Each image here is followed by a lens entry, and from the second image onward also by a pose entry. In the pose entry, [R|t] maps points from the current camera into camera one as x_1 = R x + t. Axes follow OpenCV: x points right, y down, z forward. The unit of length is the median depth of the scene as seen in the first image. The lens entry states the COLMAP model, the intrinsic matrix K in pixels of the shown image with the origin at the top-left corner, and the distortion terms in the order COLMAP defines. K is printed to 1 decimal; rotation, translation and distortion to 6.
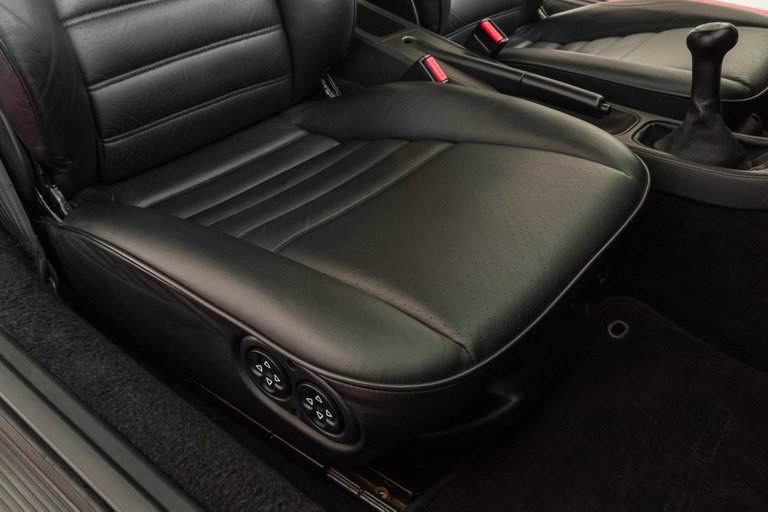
lens RADIAL K [[675.5, 0, 384.0], [0, 675.5, 256.0], [0, 0, 1]] dist [0.003649, 0.000691]
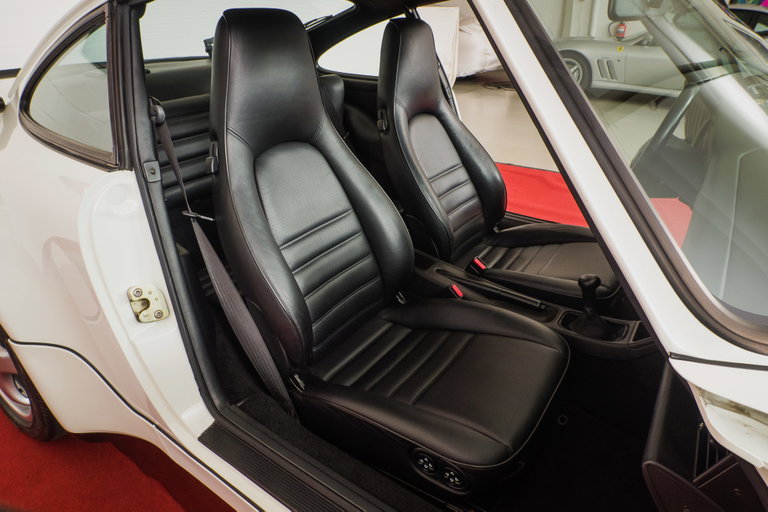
lens RADIAL K [[493.5, 0, 384.0], [0, 493.5, 256.0], [0, 0, 1]] dist [-0.004586, -0.039265]
pose [[0.997613, -0.061565, 0.031266, -0.202798], [0.065937, 0.983804, -0.166680, -0.165120], [-0.020498, 0.168343, 0.985515, -0.520416]]
